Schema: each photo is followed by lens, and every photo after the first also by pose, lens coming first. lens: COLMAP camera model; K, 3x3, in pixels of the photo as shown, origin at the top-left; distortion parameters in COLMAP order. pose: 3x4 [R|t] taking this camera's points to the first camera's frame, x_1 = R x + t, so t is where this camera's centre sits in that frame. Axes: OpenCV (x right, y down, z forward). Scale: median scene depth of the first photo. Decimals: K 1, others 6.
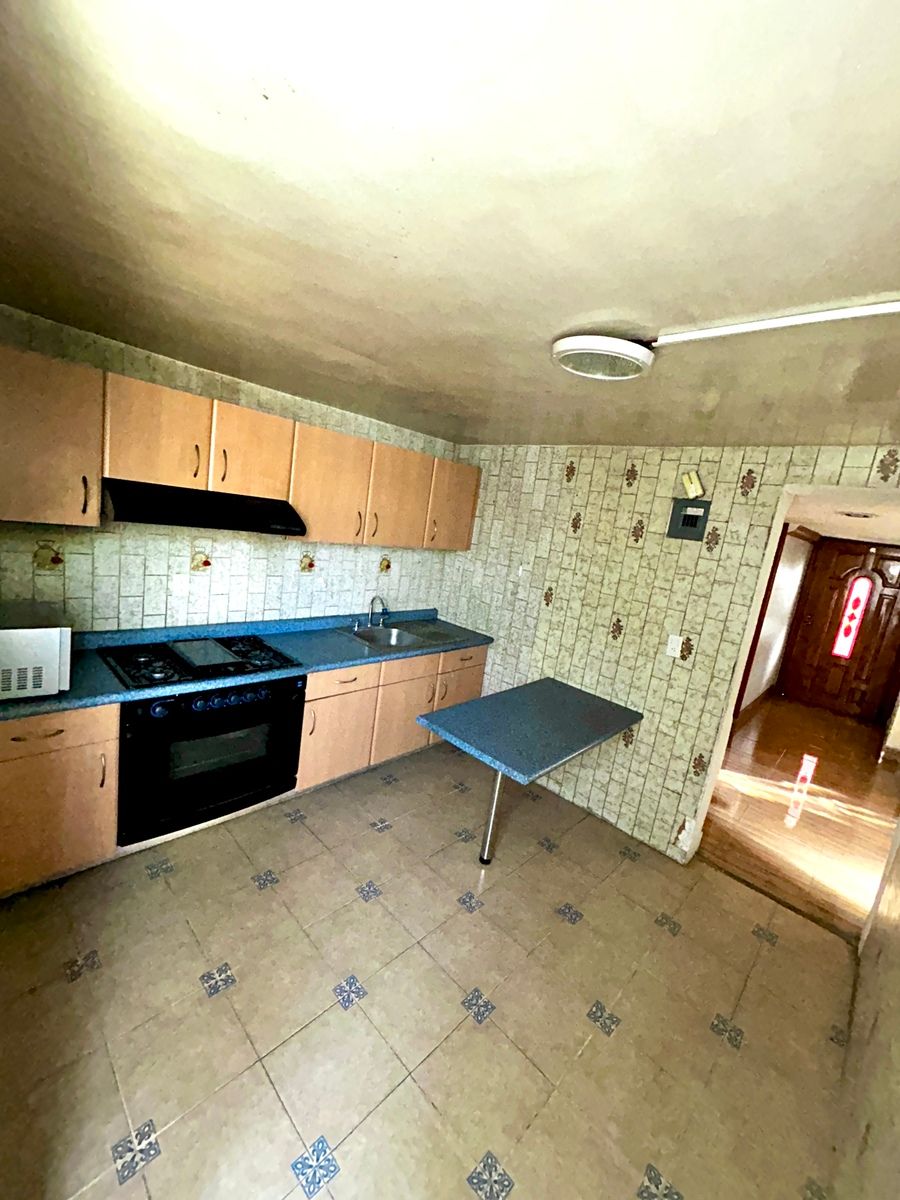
lens RADIAL K [[489.9, 0, 450.0], [0, 489.9, 600.0], [0, 0, 1]] dist [-0.001981, 0.006941]
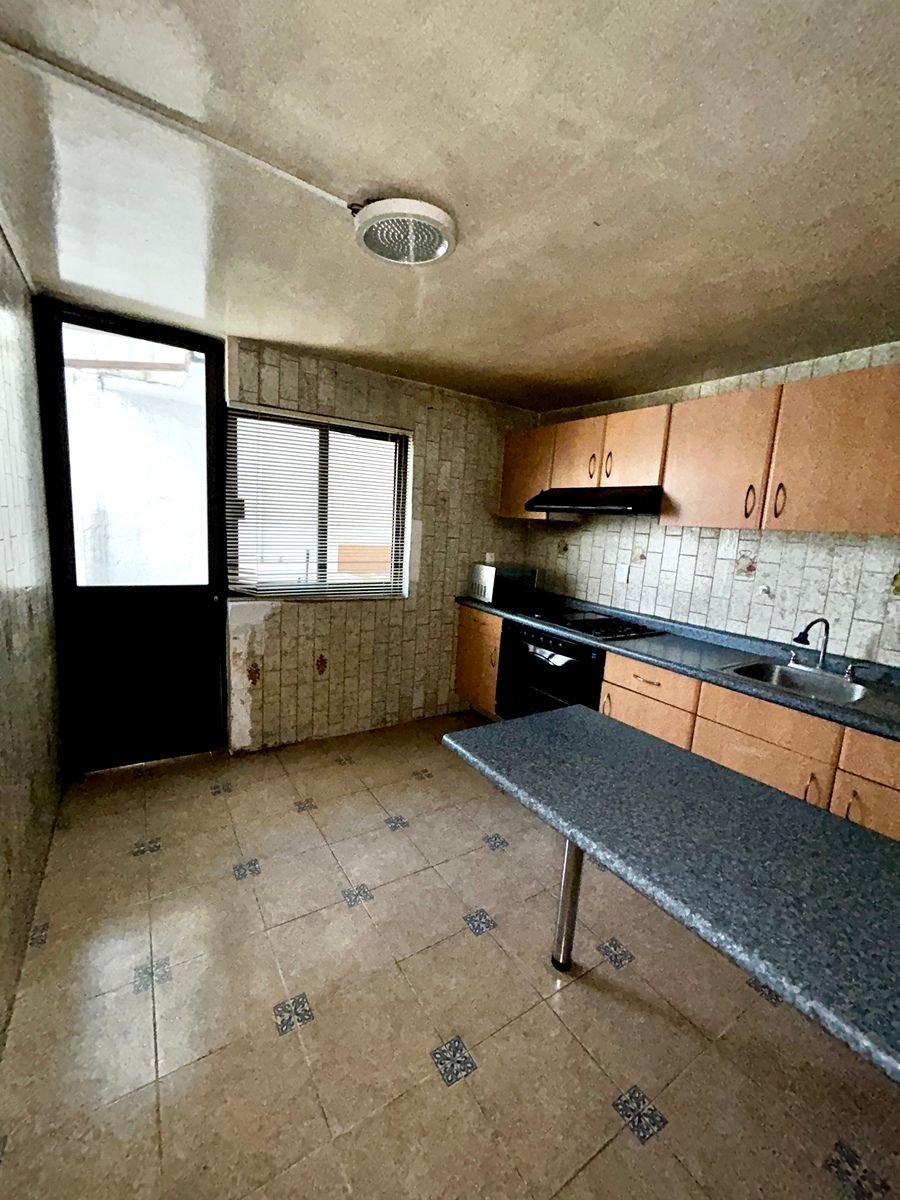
lens RADIAL K [[489.9, 0, 450.0], [0, 489.9, 600.0], [0, 0, 1]] dist [-0.001981, 0.006941]
pose [[-0.219221, -0.008754, -0.975636, 0.734638], [-0.273228, 0.960501, 0.052775, 0.085862], [0.936637, 0.278140, -0.212954, 0.879163]]
